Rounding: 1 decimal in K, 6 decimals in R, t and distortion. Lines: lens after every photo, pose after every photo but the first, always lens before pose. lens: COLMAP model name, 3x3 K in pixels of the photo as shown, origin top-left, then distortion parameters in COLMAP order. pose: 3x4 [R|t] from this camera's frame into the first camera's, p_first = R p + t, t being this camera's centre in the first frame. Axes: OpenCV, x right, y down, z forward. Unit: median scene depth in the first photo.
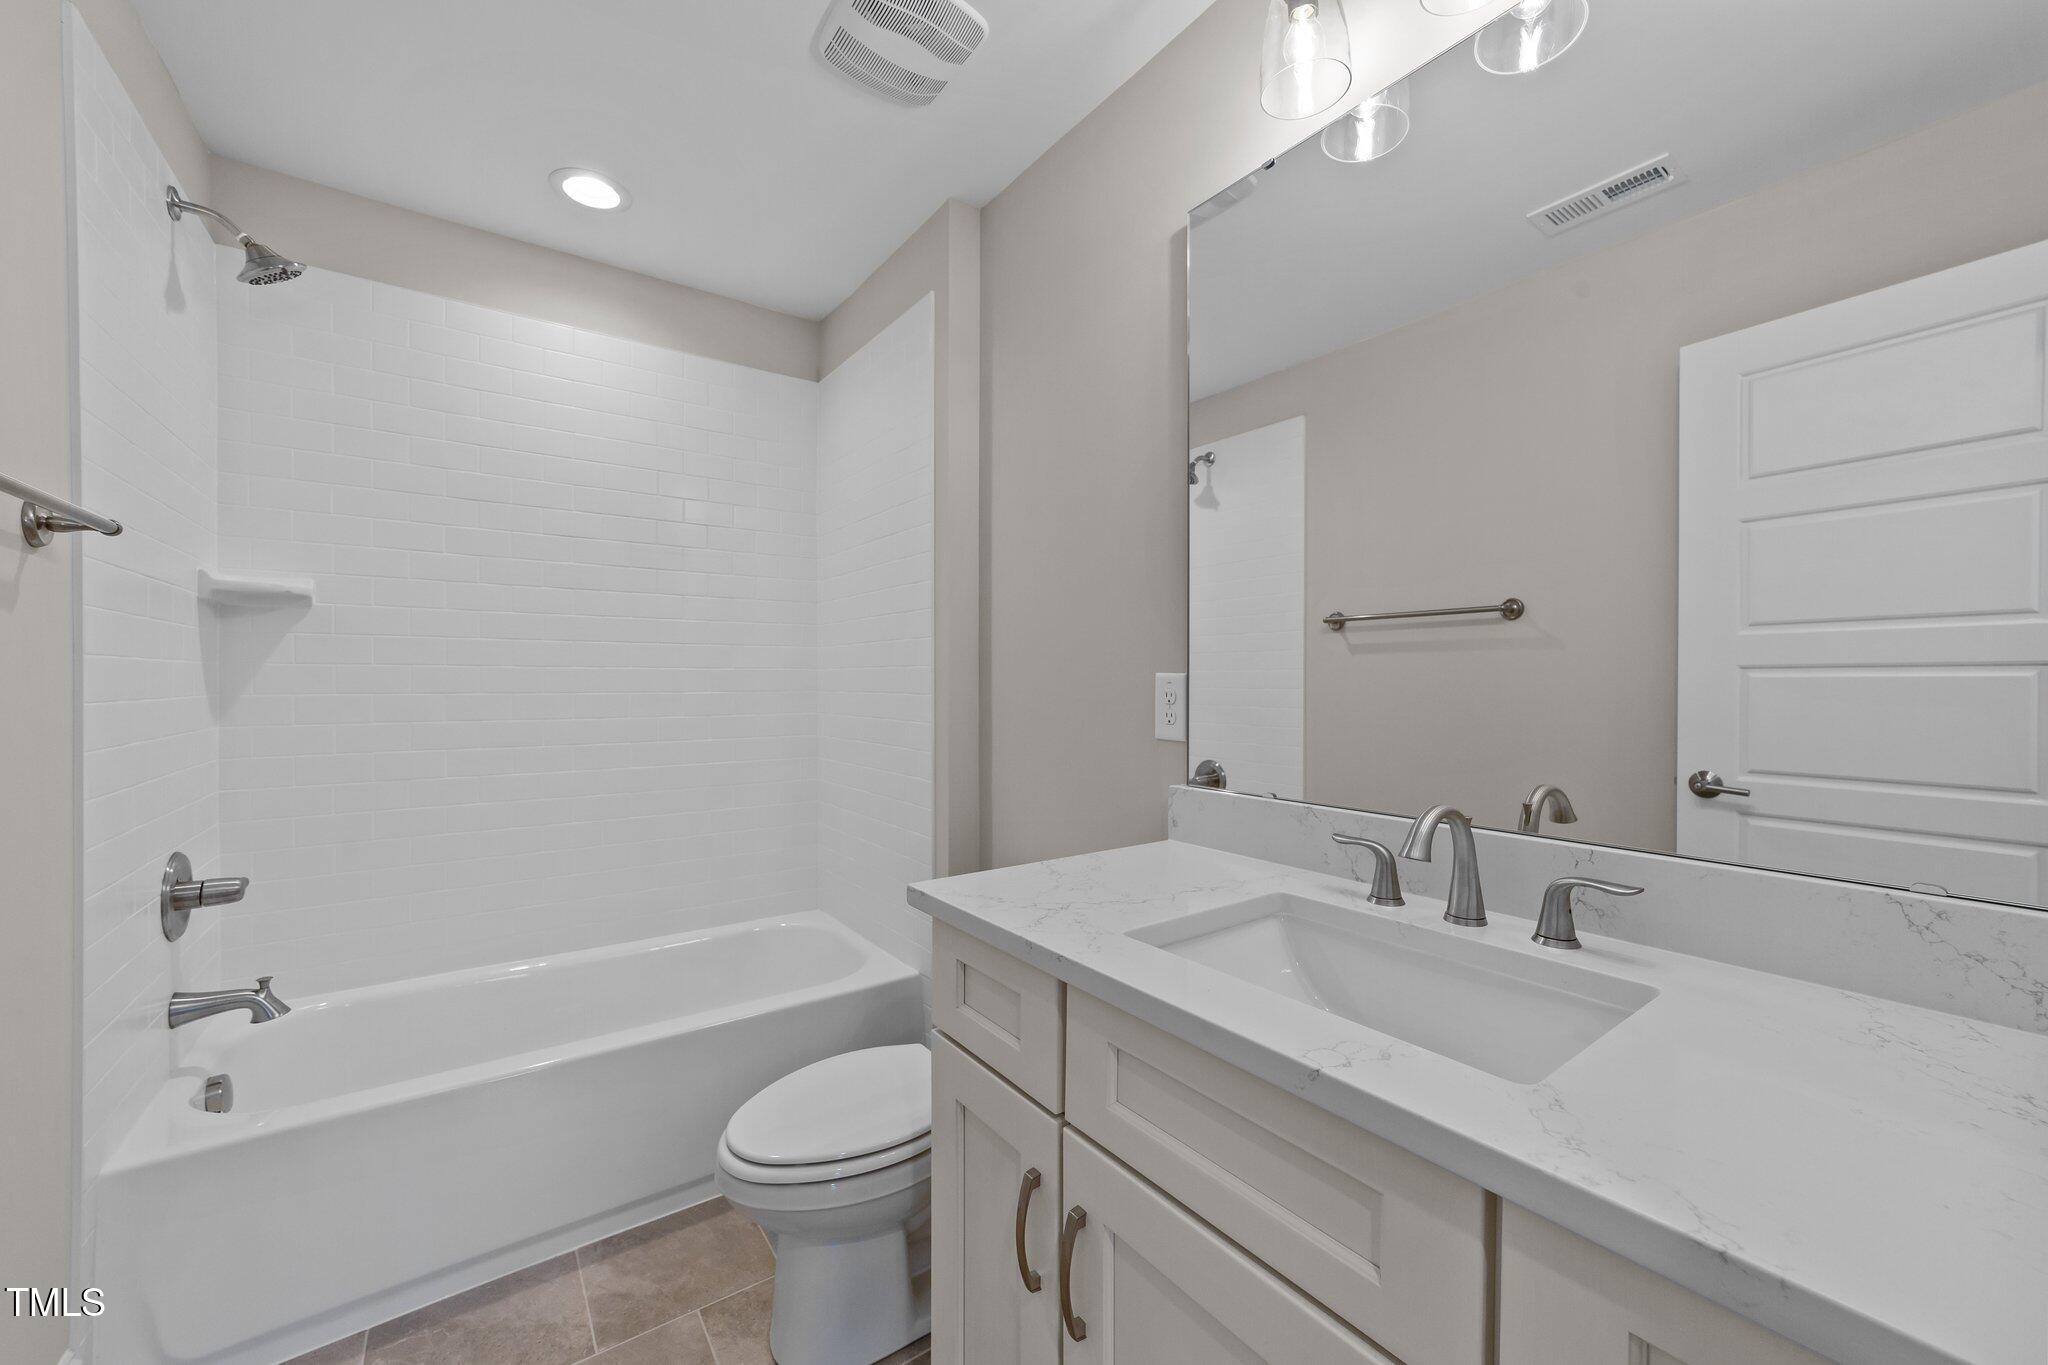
lens RADIAL K [[783.0, 0, 1014.9], [0, 783.0, 680.8], [0, 0, 1]] dist [0.000487, 0.000220]
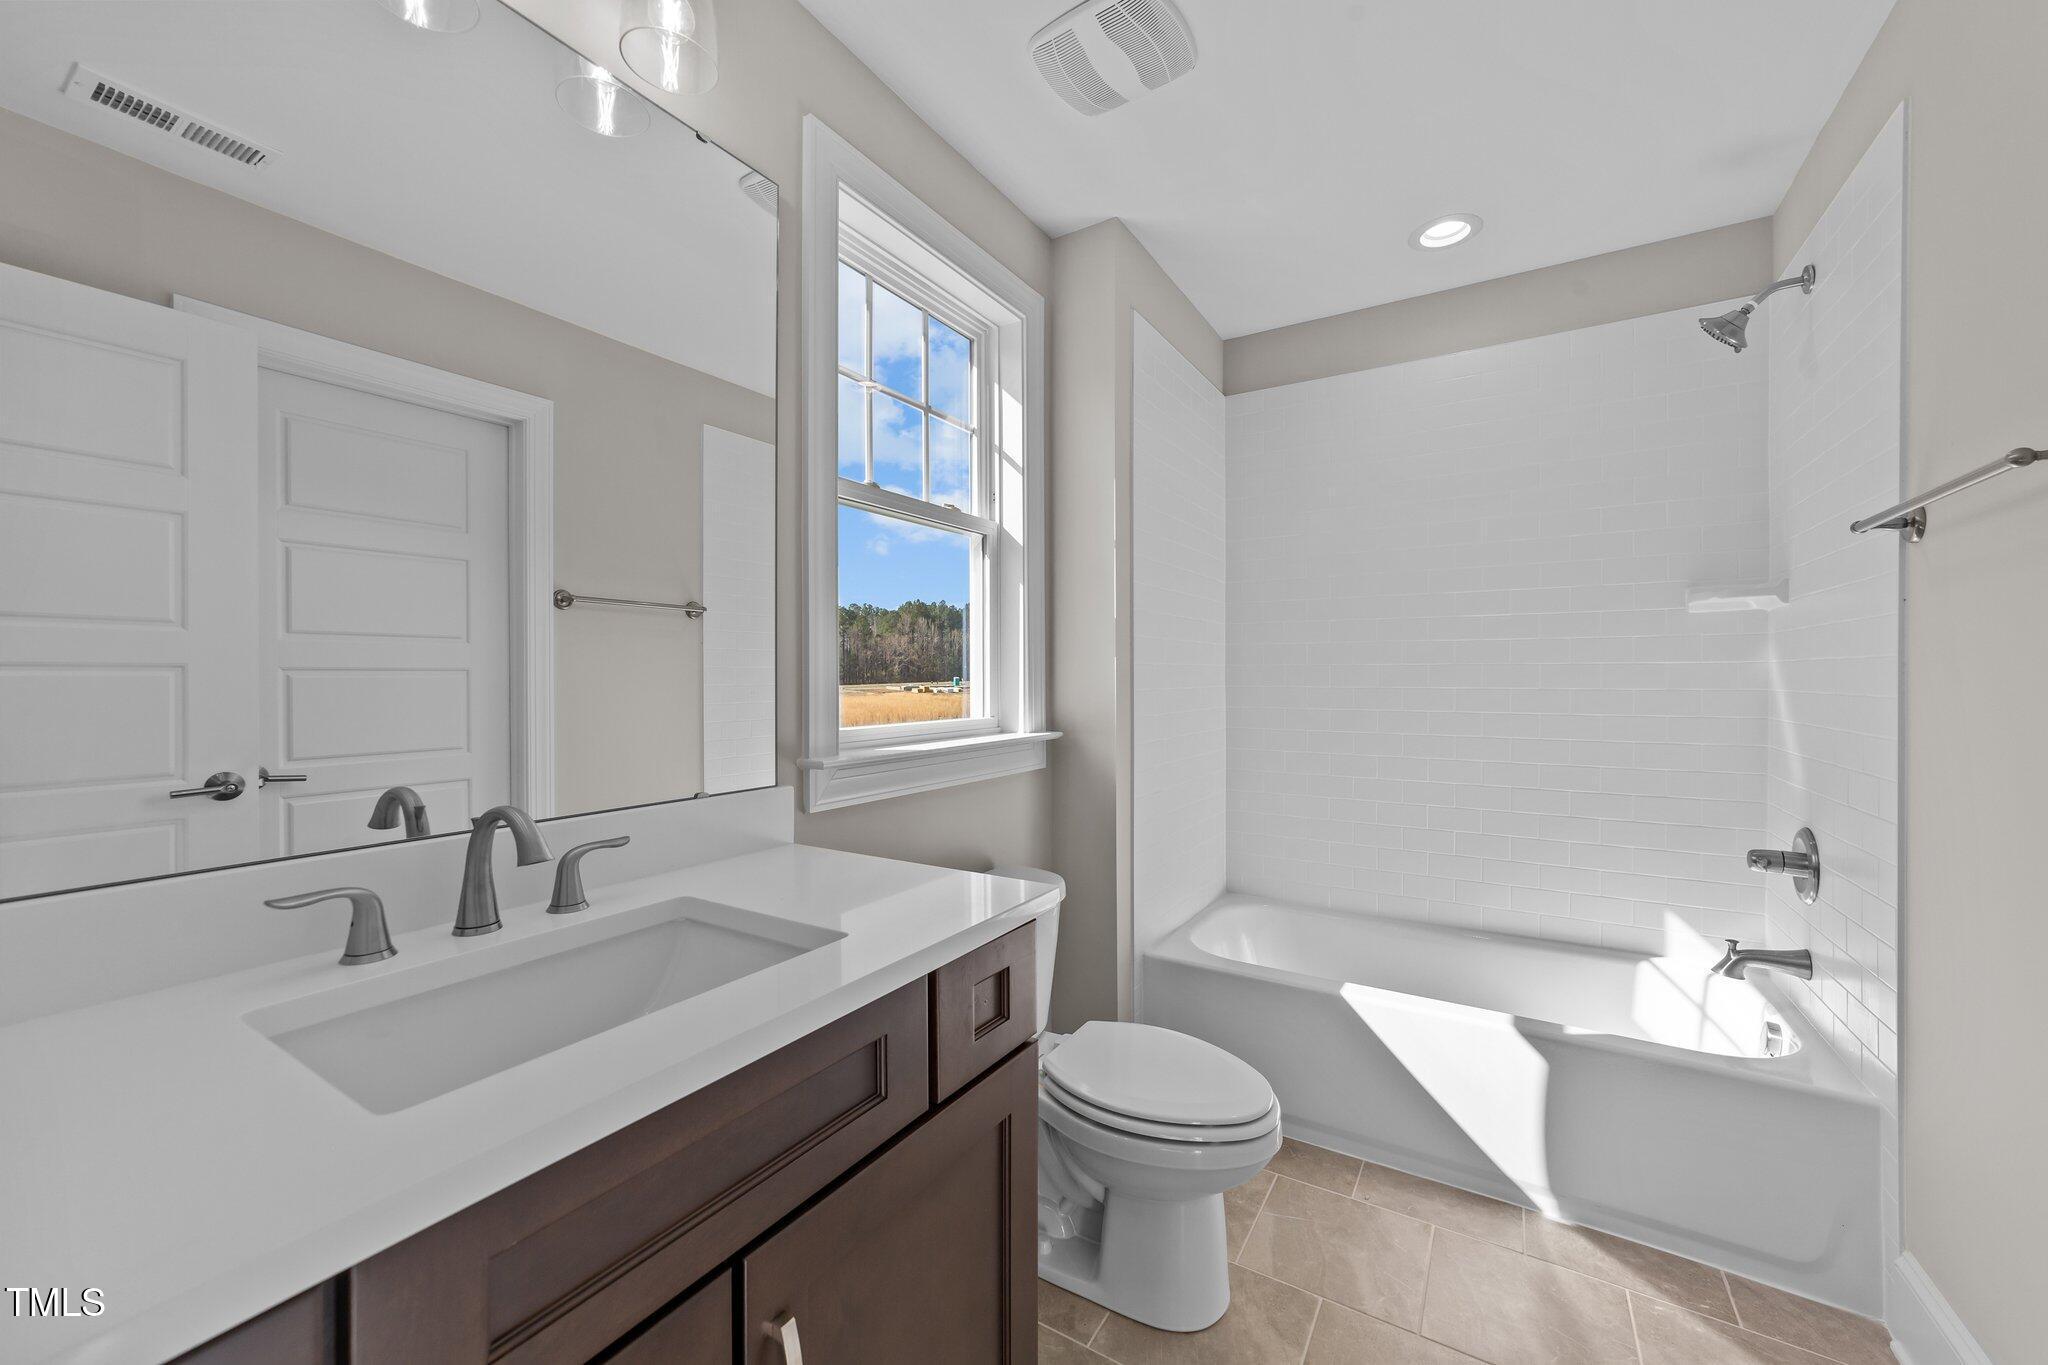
lens RADIAL K [[783.0, 0, 1014.9], [0, 783.0, 680.8], [0, 0, 1]] dist [0.000487, 0.000220]
pose [[-0.375389, -0.002912, 0.926863, -0.627721], [0.005071, 0.999974, 0.005195, -0.006729], [-0.926853, 0.006651, -0.375365, 0.816382]]
